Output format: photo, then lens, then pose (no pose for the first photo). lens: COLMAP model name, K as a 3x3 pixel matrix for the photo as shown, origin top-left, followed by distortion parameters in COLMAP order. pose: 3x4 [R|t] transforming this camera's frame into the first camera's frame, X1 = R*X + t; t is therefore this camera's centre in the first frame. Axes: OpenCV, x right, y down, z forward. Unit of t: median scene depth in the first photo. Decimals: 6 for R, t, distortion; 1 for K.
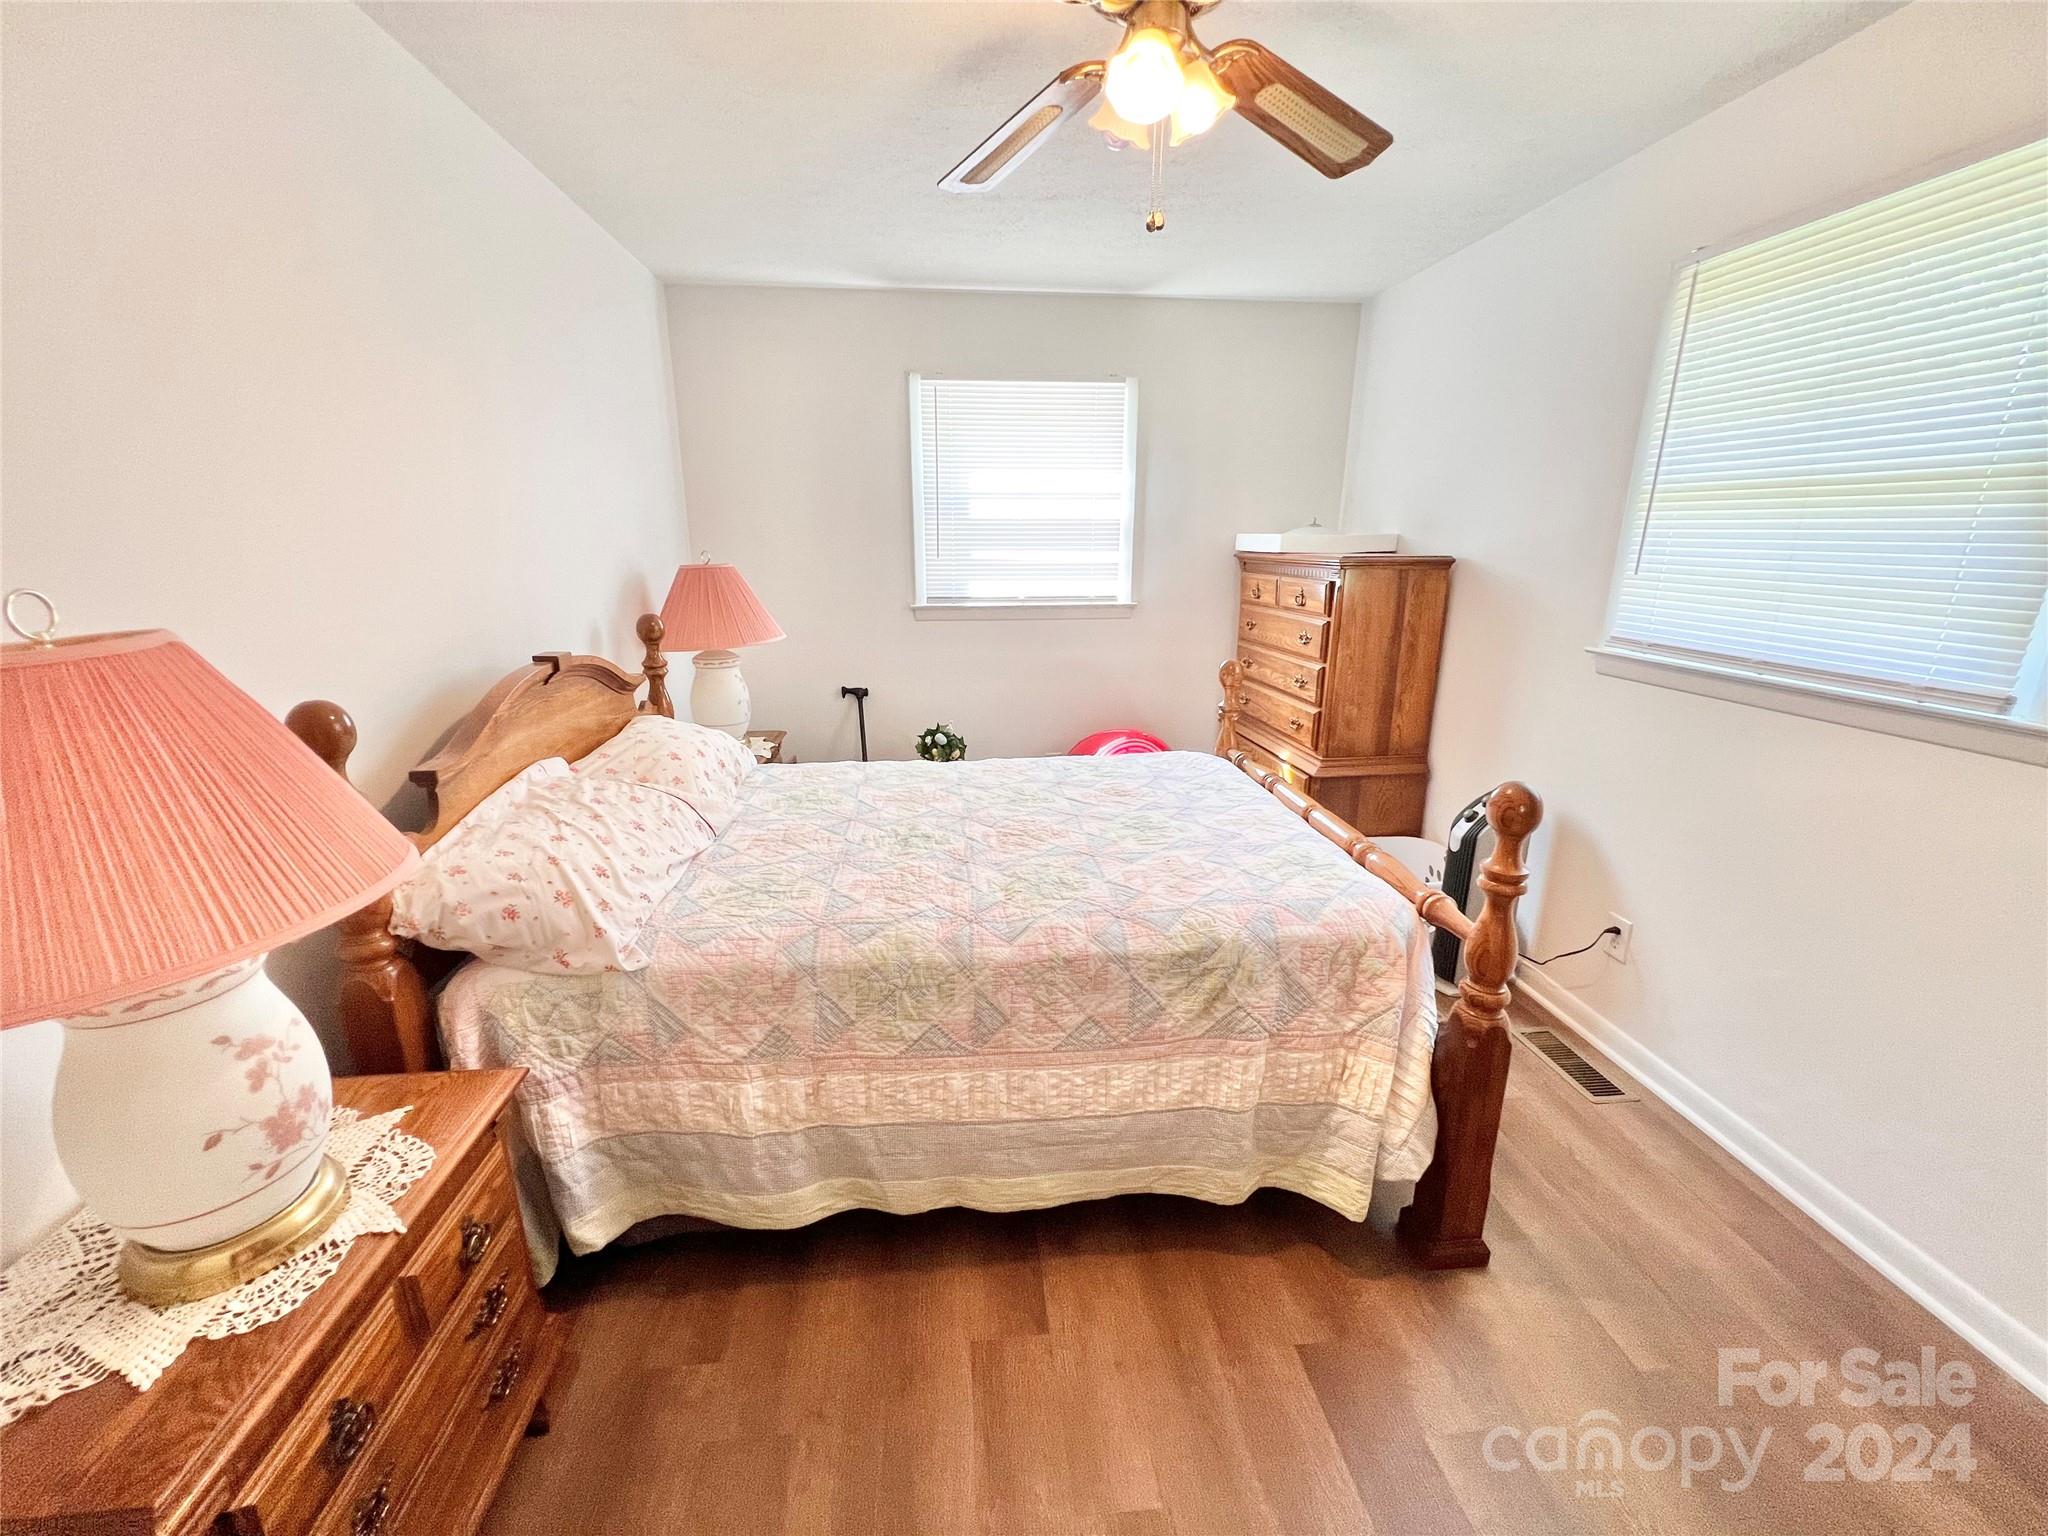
lens RADIAL K [[827.7, 0, 1017.9], [0, 827.7, 763.0], [0, 0, 1]] dist [-0.000823, 0.000453]
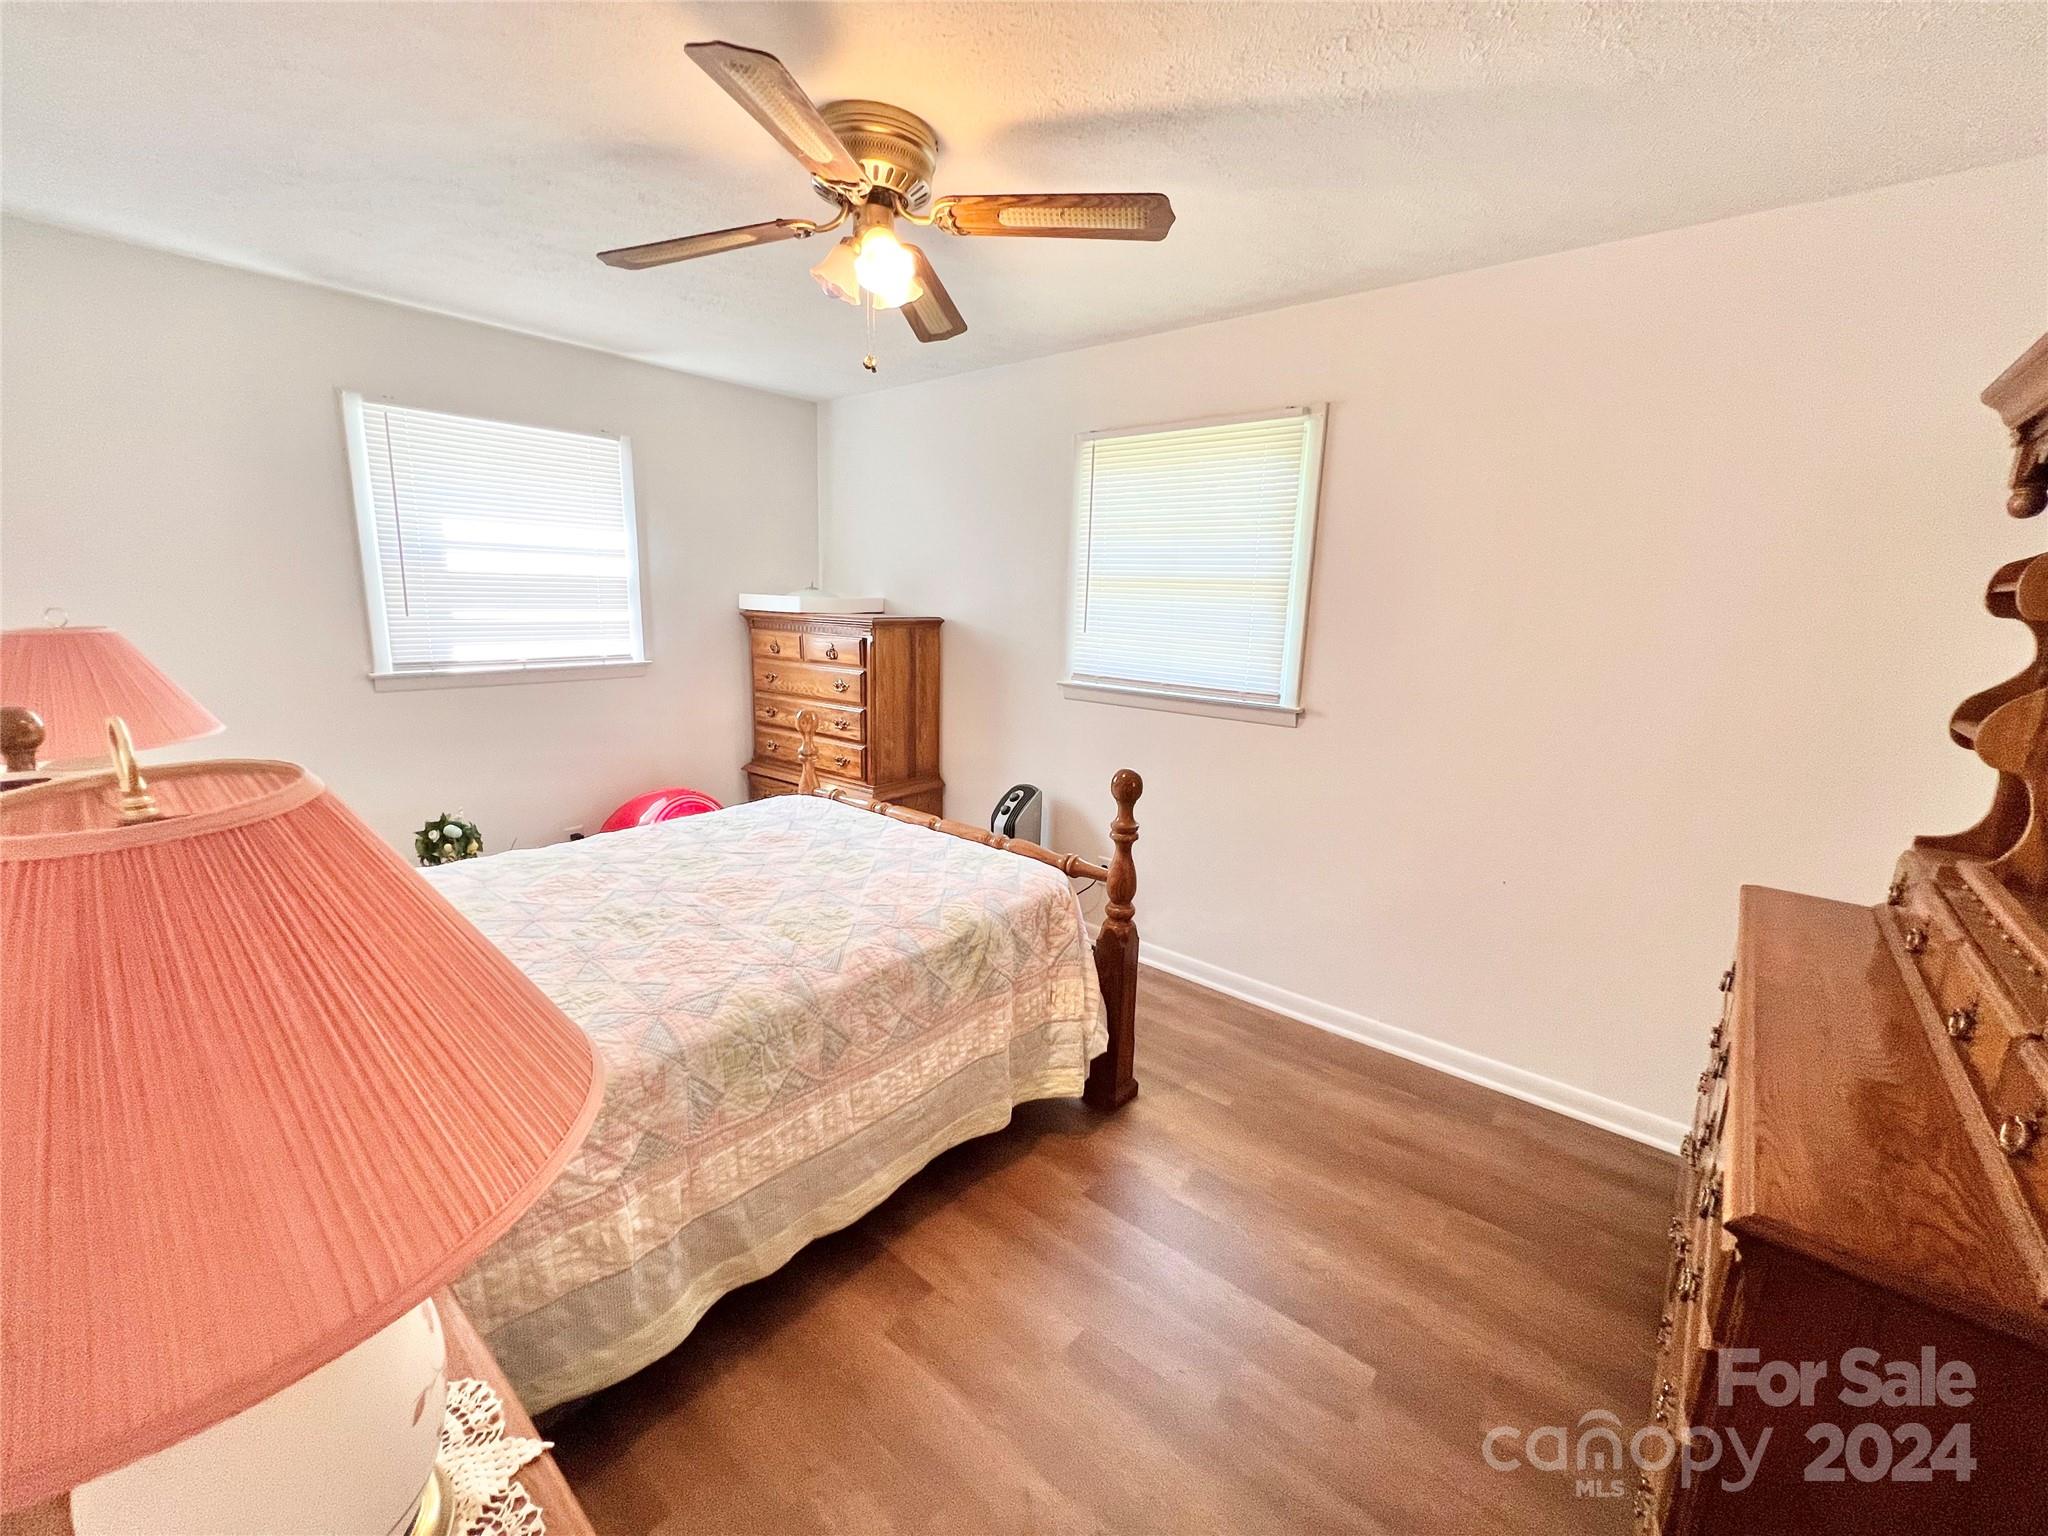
lens RADIAL K [[827.7, 0, 1022.4], [0, 827.7, 764.7], [0, 0, 1]] dist [-0.000823, 0.000453]
pose [[0.713183, -0.122301, 0.690227, -0.543546], [0.159555, 0.987138, 0.010048, -0.027069], [-0.682578, 0.102963, 0.723523, 0.000553]]
